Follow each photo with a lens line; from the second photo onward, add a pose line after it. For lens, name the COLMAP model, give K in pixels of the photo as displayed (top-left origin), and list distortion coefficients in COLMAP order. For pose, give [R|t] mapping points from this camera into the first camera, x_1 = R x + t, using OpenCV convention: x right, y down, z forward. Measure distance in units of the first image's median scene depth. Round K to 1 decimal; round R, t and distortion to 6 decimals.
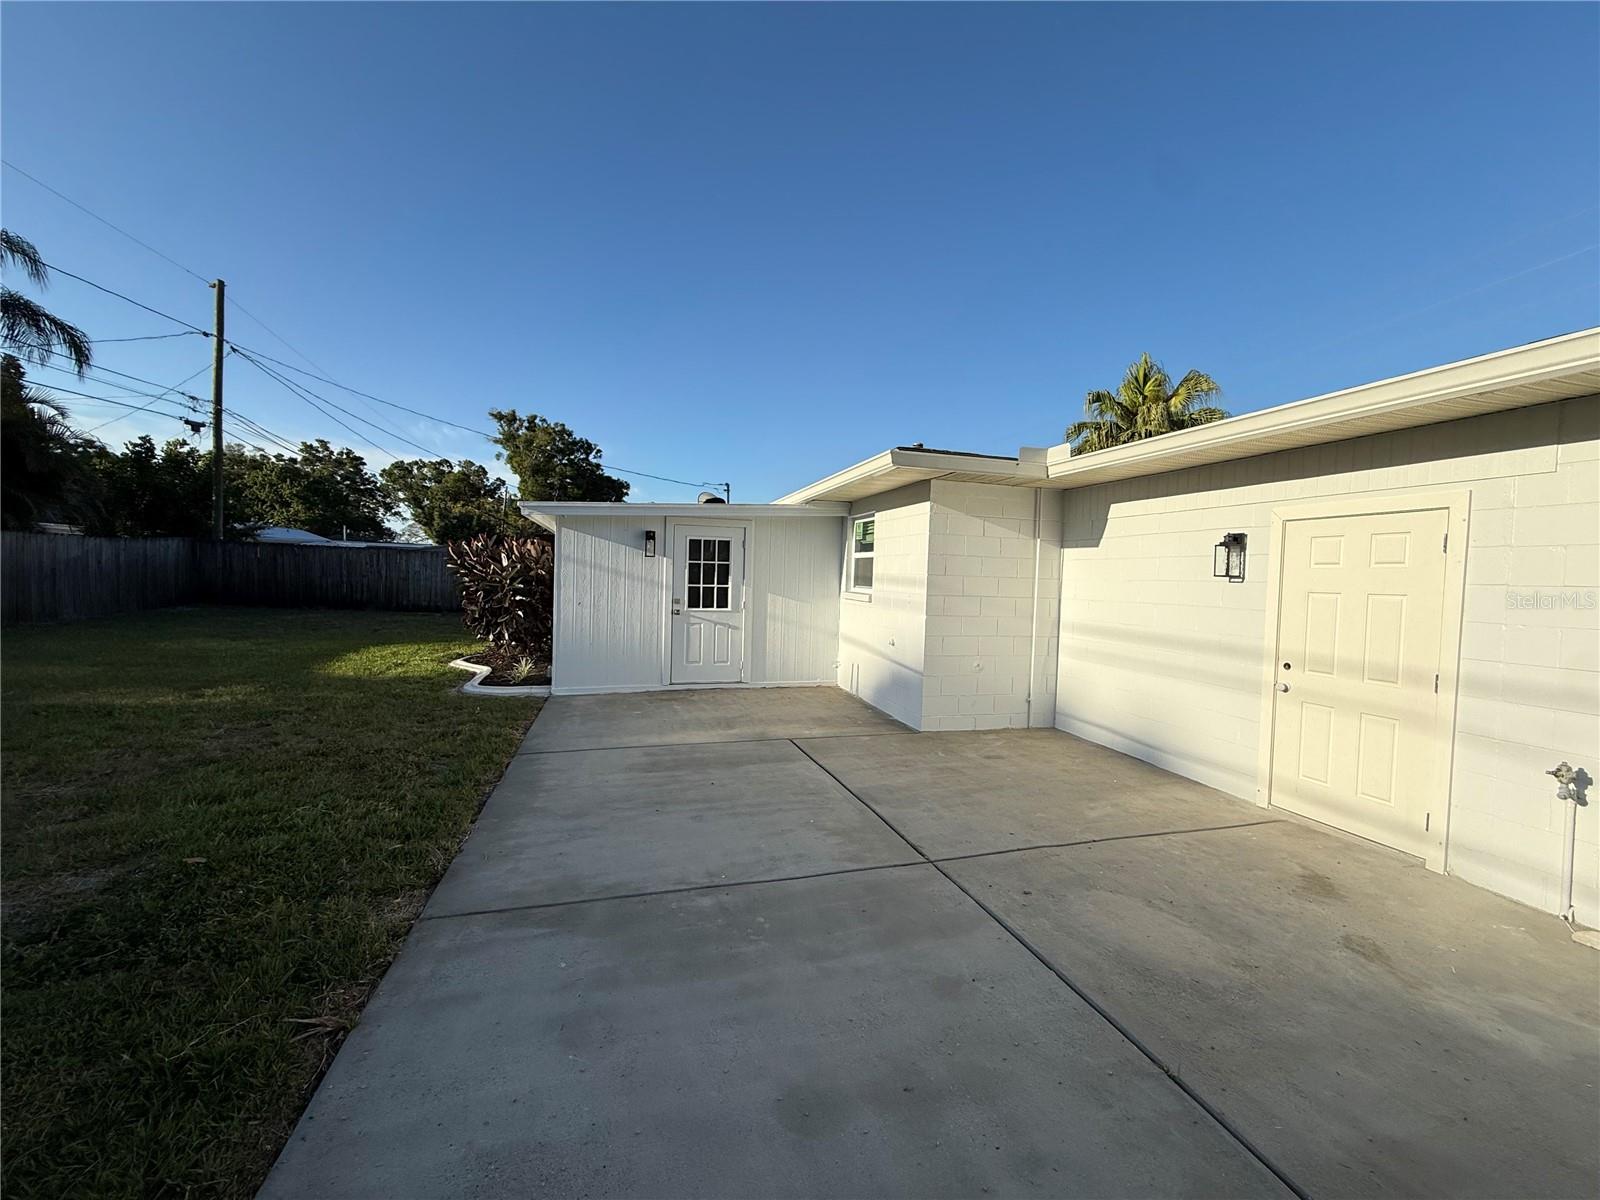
lens RADIAL K [[640.2, 0, 796.2], [0, 640.2, 596.5], [0, 0, 1]] dist [-0.001460, 0.000090]
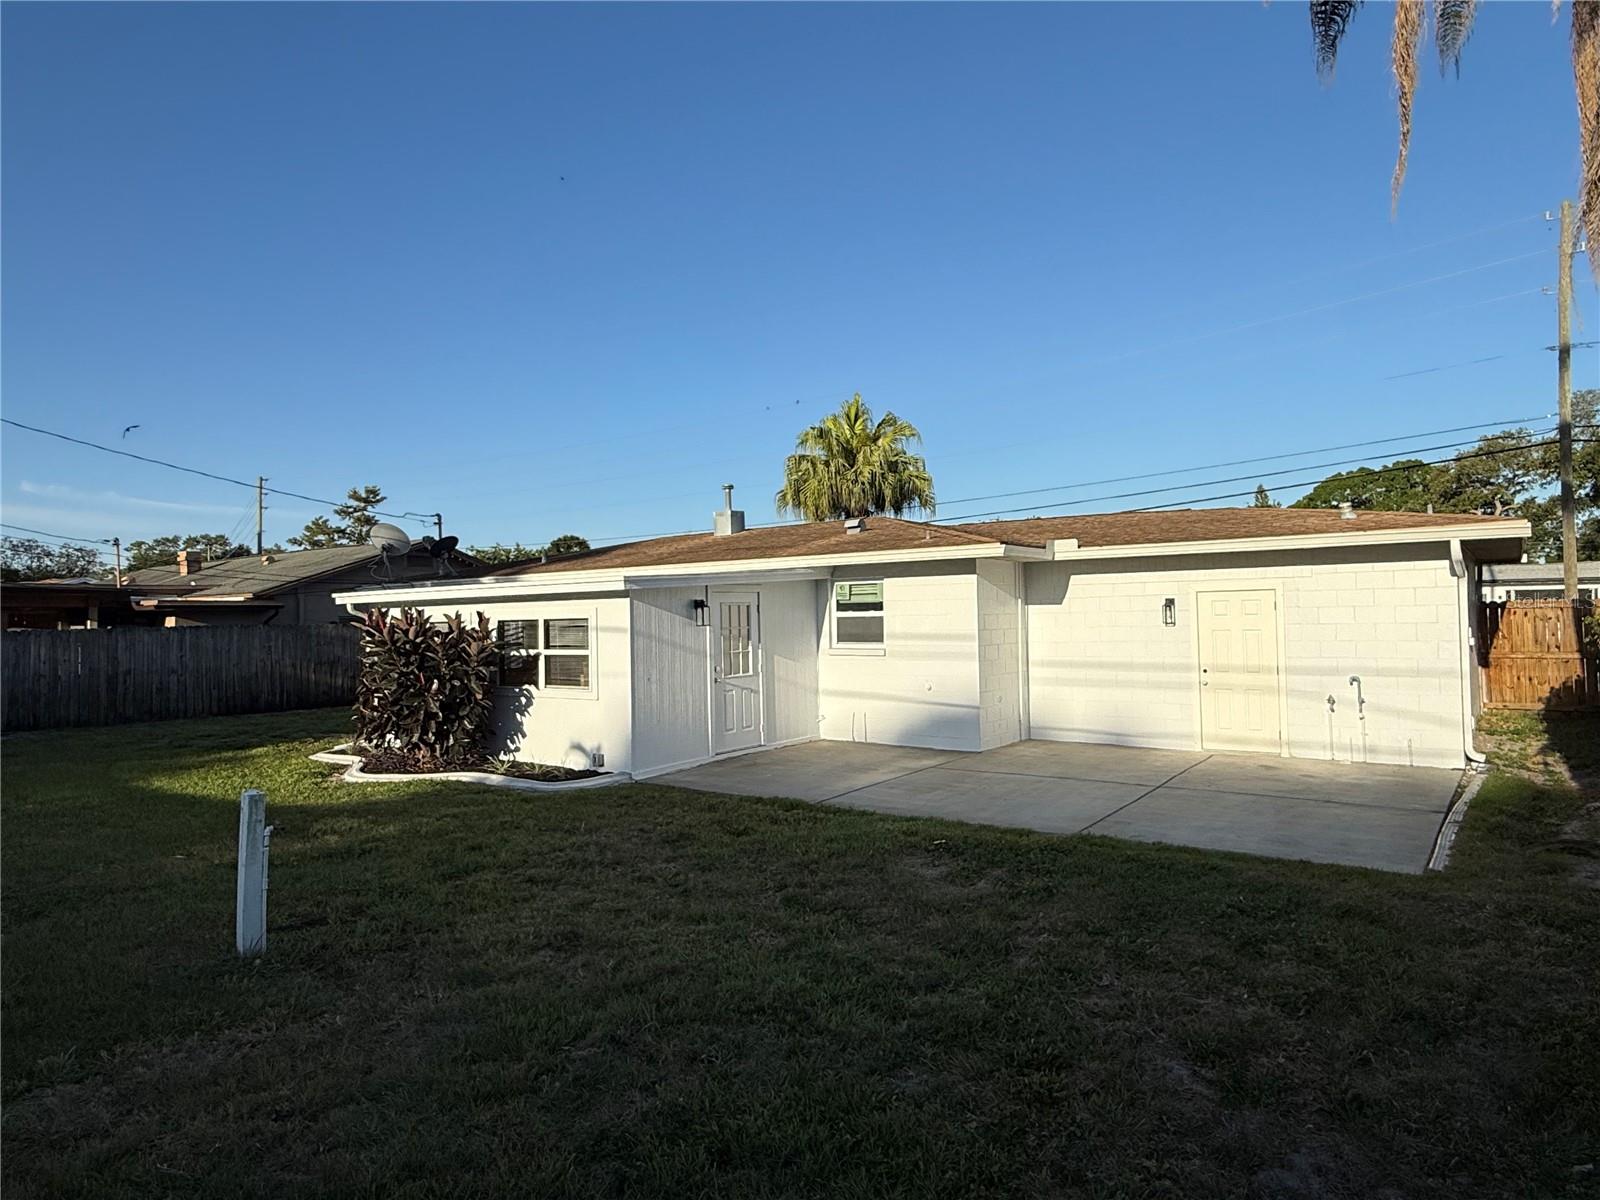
lens RADIAL K [[960.9, 0, 801.5], [0, 960.9, 597.0], [0, 0, 1]] dist [-0.001859, 0.001756]
pose [[0.789418, -0.033617, 0.612935, -1.016148], [0.062857, 0.997678, -0.026237, -0.059039], [-0.610630, 0.059239, 0.789698, -0.264721]]
